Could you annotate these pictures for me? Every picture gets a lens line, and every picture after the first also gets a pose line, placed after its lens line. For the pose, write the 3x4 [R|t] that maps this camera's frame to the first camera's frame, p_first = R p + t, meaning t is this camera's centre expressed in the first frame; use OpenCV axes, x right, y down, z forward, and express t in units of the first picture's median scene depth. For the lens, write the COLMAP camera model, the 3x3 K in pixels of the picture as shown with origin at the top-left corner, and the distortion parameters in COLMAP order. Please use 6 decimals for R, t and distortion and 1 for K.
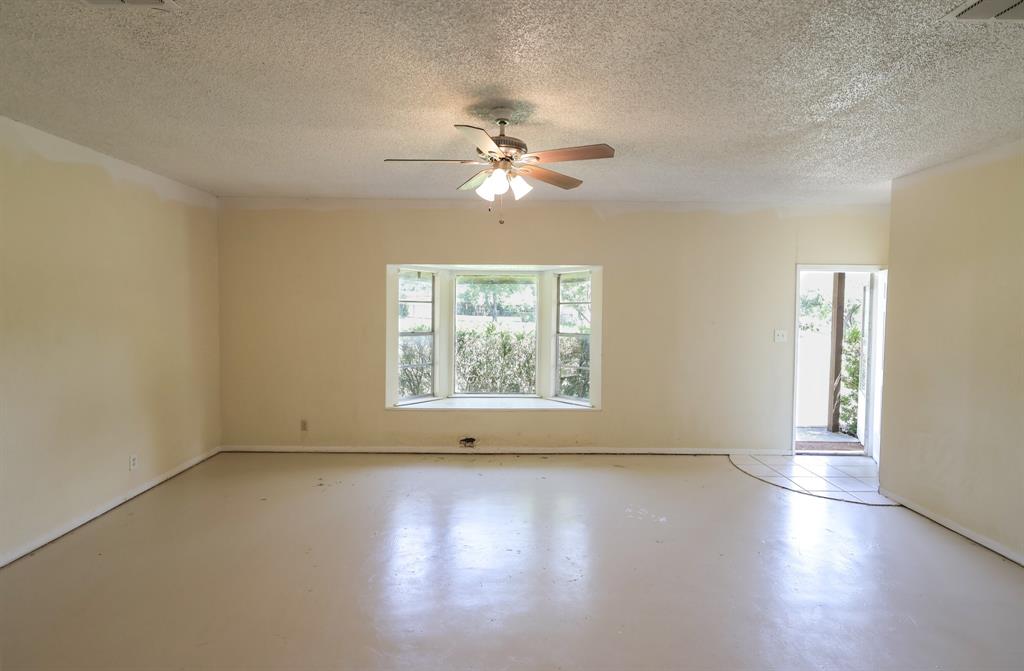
lens RADIAL K [[475.5, 0, 511.2], [0, 475.5, 330.8], [0, 0, 1]] dist [0.002852, 0.000271]
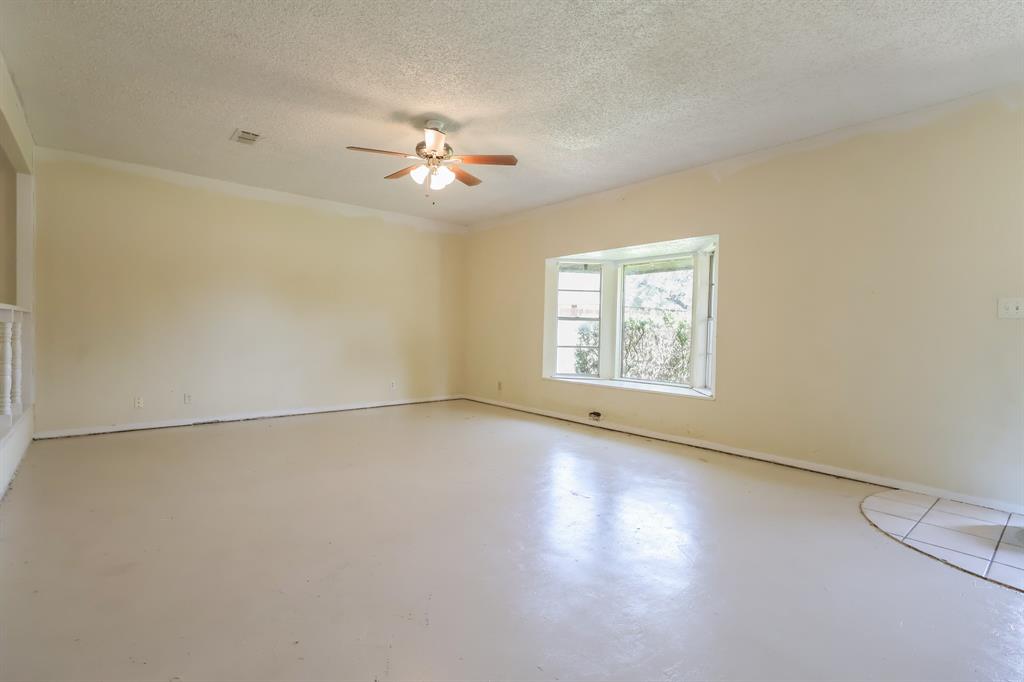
lens RADIAL K [[475.8, 0, 511.0], [0, 475.8, 340.7], [0, 0, 1]] dist [0.008753, 0.000100]
pose [[0.652644, 0.023554, -0.757298, 0.597122], [-0.051939, 0.998556, -0.013704, 0.088812], [0.755882, 0.048277, 0.652925, 0.142414]]
